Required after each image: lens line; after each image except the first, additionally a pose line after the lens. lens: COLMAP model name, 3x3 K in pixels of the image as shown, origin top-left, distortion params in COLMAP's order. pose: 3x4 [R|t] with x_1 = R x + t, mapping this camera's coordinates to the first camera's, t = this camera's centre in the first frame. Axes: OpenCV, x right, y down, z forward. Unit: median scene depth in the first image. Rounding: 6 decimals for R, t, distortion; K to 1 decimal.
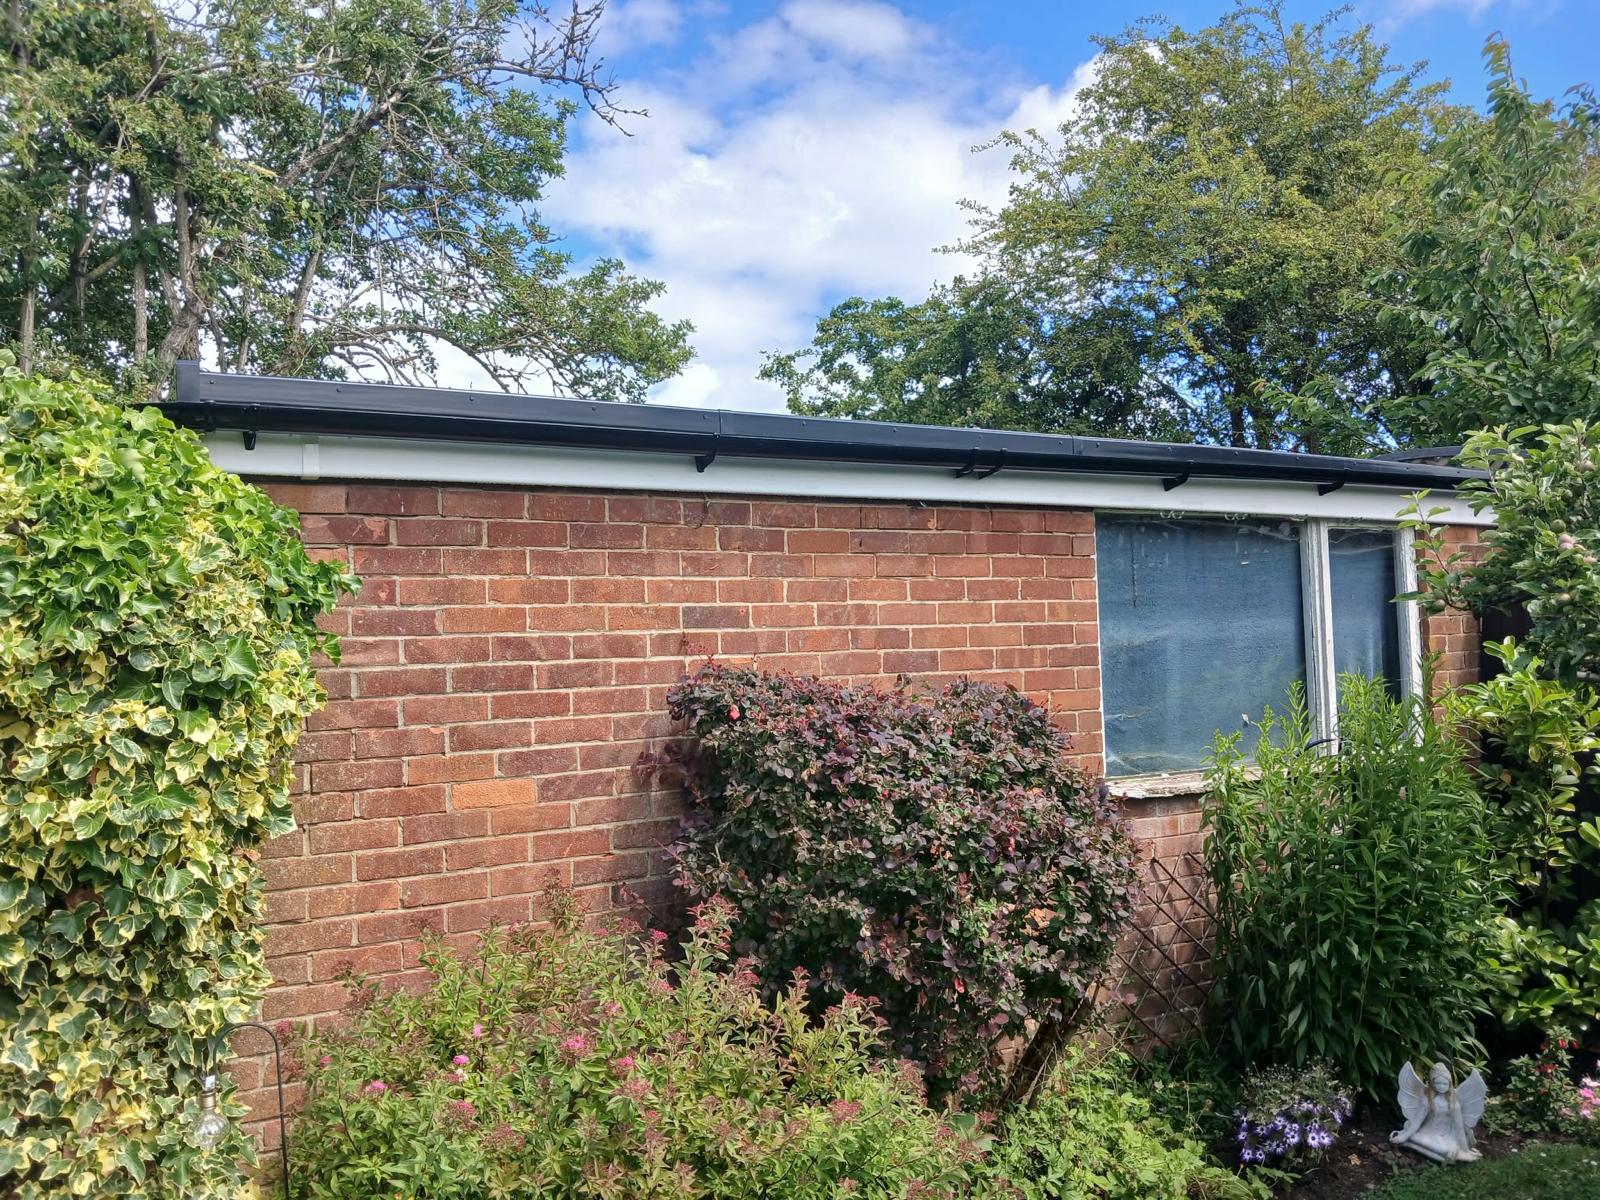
lens RADIAL K [[1081.2, 0, 799.4], [0, 1081.2, 635.5], [0, 0, 1]] dist [0.080967, -0.116326]
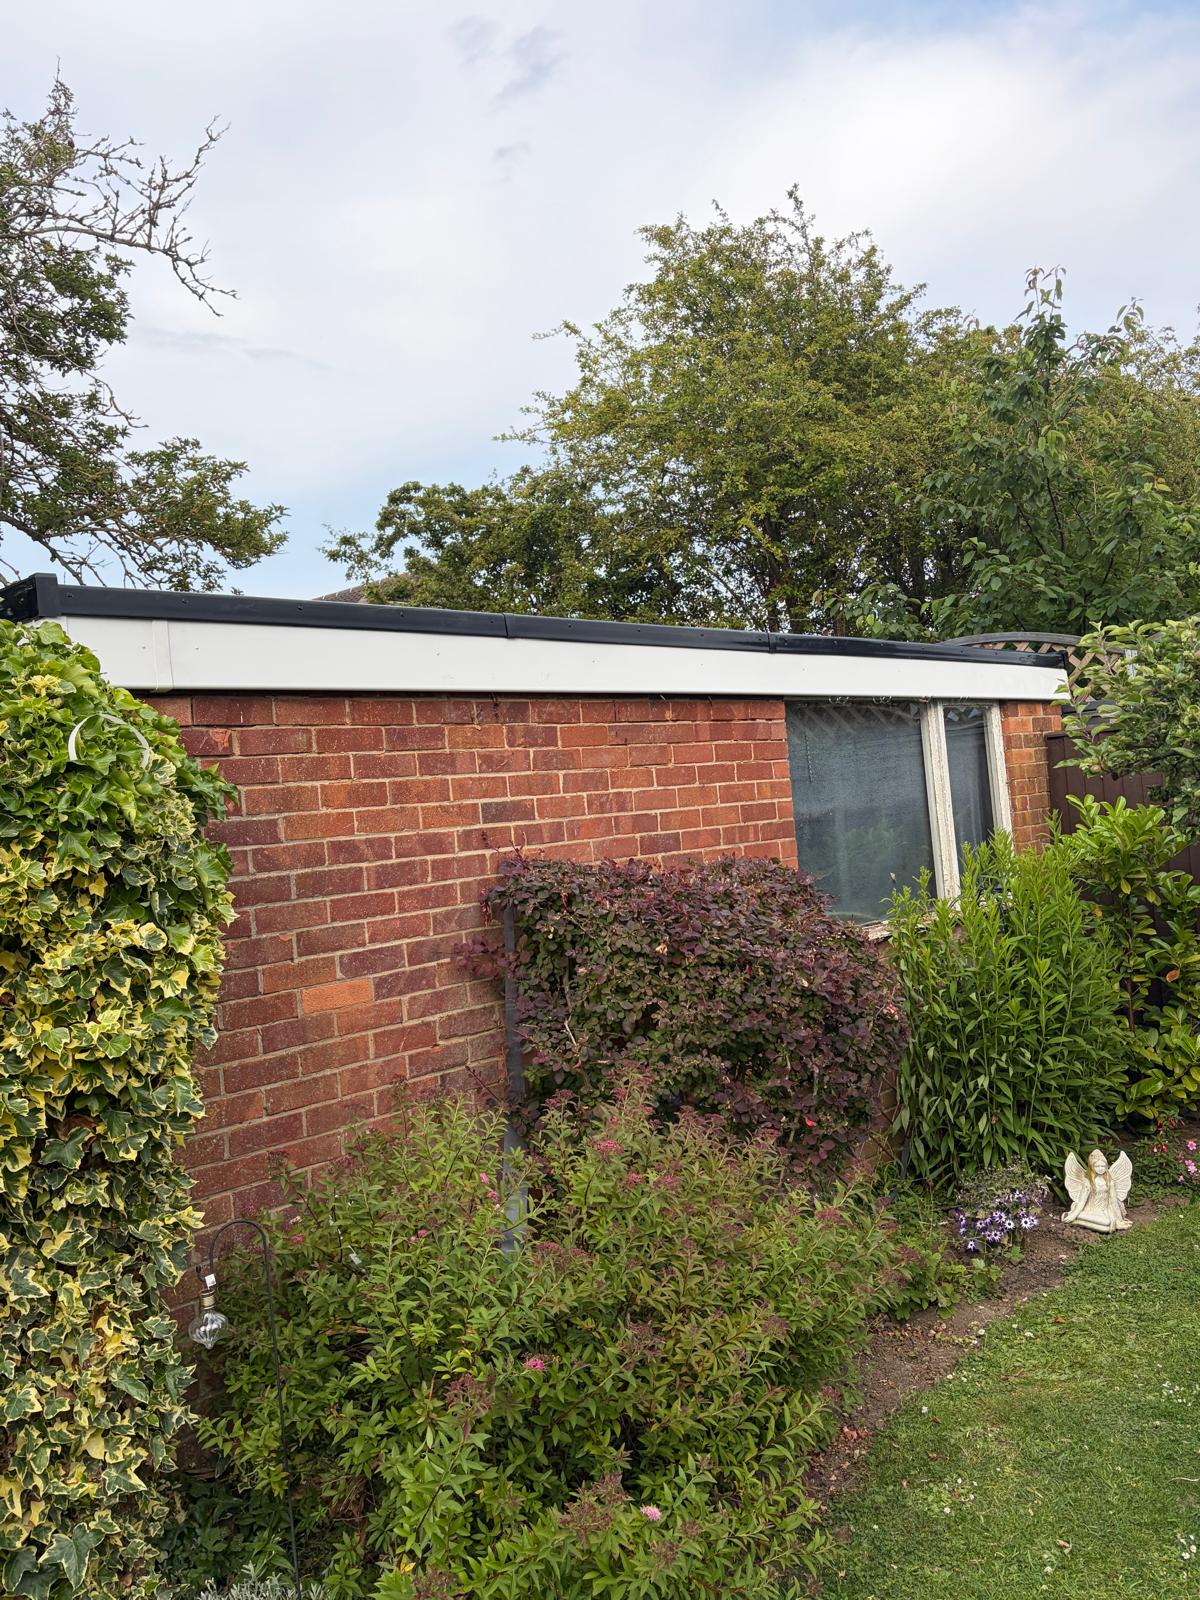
lens RADIAL K [[1138.8, 0, 600.0], [0, 1138.8, 800.0], [0, 0, 1]] dist [0.032871, 0.000772]
pose [[0.960784, -0.048757, 0.272978, -0.301156], [0.053570, 0.998512, -0.010204, -0.011864], [-0.272074, 0.024427, 0.961966, -0.090715]]
